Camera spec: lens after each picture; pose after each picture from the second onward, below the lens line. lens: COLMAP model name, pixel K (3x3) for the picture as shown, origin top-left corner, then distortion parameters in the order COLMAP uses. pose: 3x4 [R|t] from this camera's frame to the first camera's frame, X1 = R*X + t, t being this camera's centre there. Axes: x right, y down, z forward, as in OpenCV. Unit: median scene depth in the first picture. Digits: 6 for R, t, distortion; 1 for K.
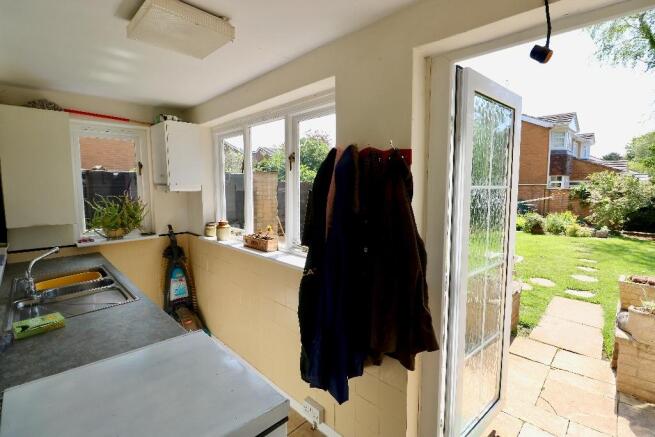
lens RADIAL K [[305.2, 0, 324.6], [0, 305.2, 212.3], [0, 0, 1]] dist [-0.025577, -0.000516]
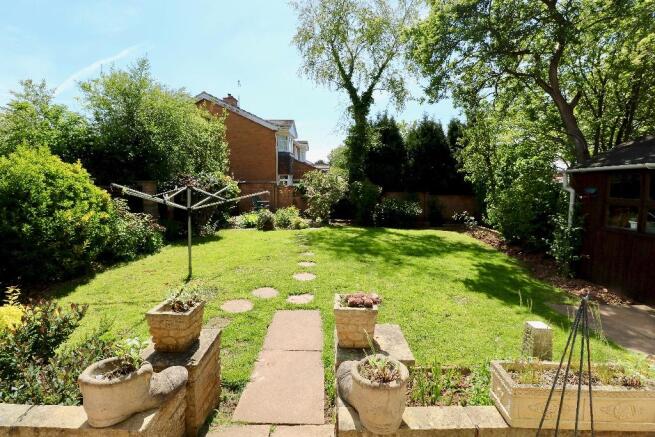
lens RADIAL K [[305.2, 0, 326.6], [0, 305.2, 218.8], [0, 0, 1]] dist [-0.025577, -0.000516]
pose [[0.708927, -0.080548, 0.700667, 0.114302], [0.065472, 0.996683, 0.048334, -0.002133], [-0.702237, 0.011608, 0.711849, 0.115629]]
